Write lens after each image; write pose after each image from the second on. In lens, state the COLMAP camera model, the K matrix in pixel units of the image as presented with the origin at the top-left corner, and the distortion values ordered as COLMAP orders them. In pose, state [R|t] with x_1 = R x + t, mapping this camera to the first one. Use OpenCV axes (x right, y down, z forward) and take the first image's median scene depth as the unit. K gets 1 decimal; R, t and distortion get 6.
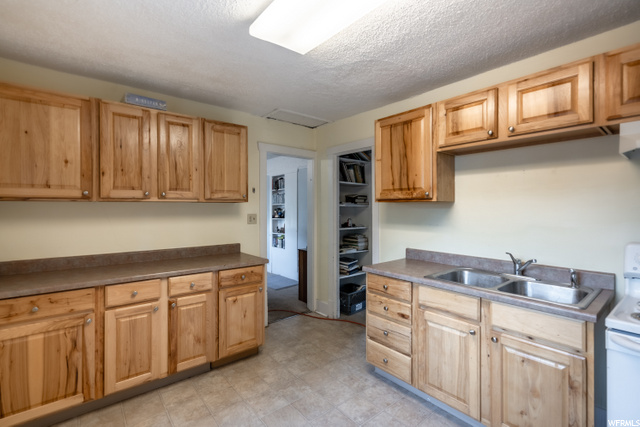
lens RADIAL K [[299.9, 0, 320.0], [0, 299.9, 213.5], [0, 0, 1]] dist [-0.001179, -0.000160]
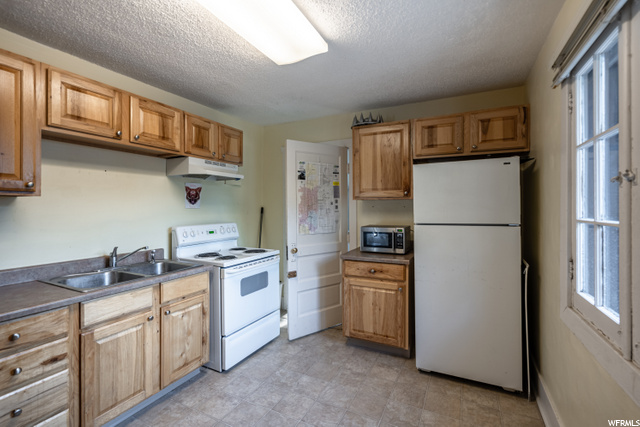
lens RADIAL K [[288.5, 0, 318.7], [0, 288.5, 205.0], [0, 0, 1]] dist [-0.000344, -0.000095]
pose [[-0.411572, -0.002711, 0.911373, -0.682581], [0.006216, 0.999964, 0.005781, -0.021459], [-0.911356, 0.008045, -0.411540, 0.835210]]
